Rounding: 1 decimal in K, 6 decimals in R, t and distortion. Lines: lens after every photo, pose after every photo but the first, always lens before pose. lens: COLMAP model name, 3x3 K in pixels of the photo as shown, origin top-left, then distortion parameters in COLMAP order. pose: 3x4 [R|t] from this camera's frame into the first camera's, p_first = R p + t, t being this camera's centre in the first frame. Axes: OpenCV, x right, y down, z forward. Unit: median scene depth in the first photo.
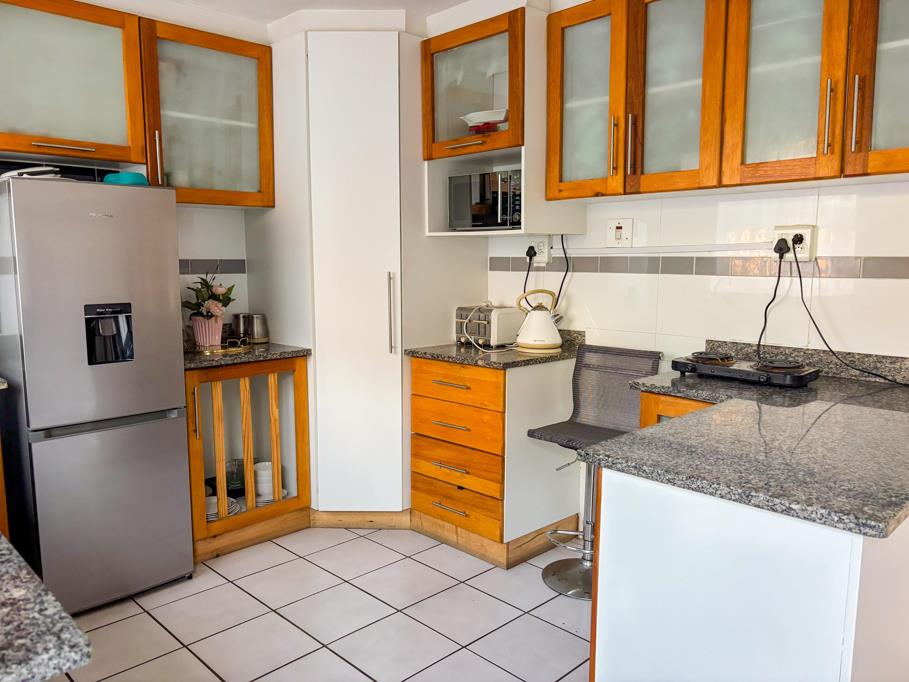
lens RADIAL K [[685.6, 0, 454.5], [0, 685.6, 341.0], [0, 0, 1]] dist [0.063924, -0.081937]
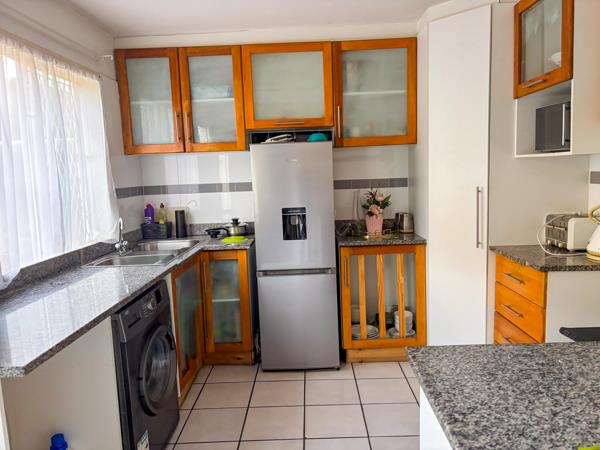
lens RADIAL K [[455.6, 0, 300.0], [0, 455.6, 225.0], [0, 0, 1]] dist [0.003125, 0.012216]
pose [[0.699309, 0.059065, -0.712375, 0.325452], [-0.052163, 0.998140, 0.031553, -0.040635], [0.712914, 0.015094, 0.701089, 0.148762]]
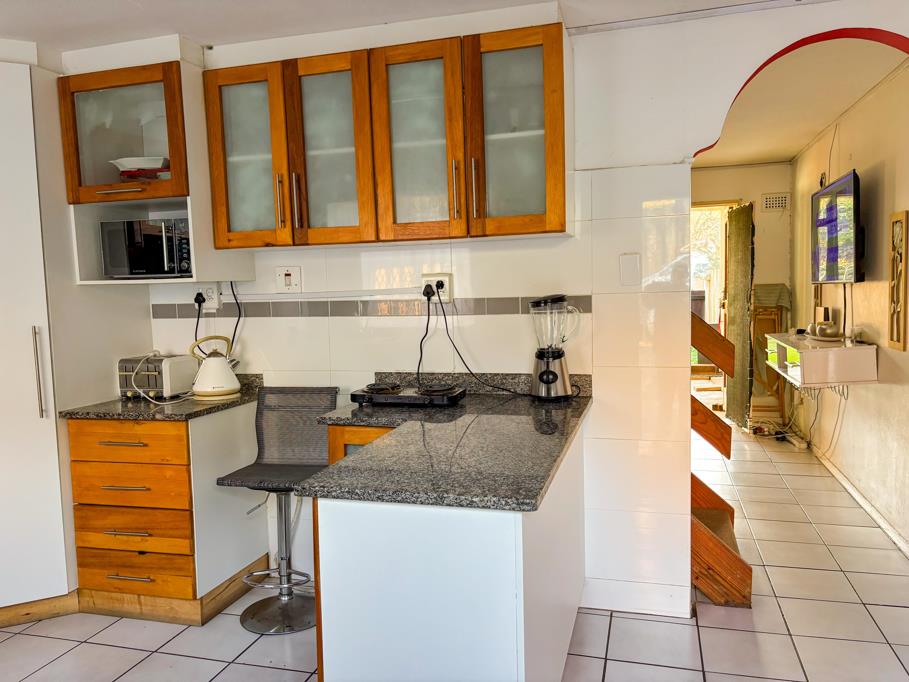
lens RADIAL K [[670.2, 0, 465.1], [0, 670.2, 343.4], [0, 0, 1]] dist [0.075990, -0.087638]
pose [[0.866770, -0.063633, 0.494631, -0.052749], [0.087451, 0.995852, -0.025130, -0.008727], [-0.490980, 0.065038, 0.868740, -0.040937]]
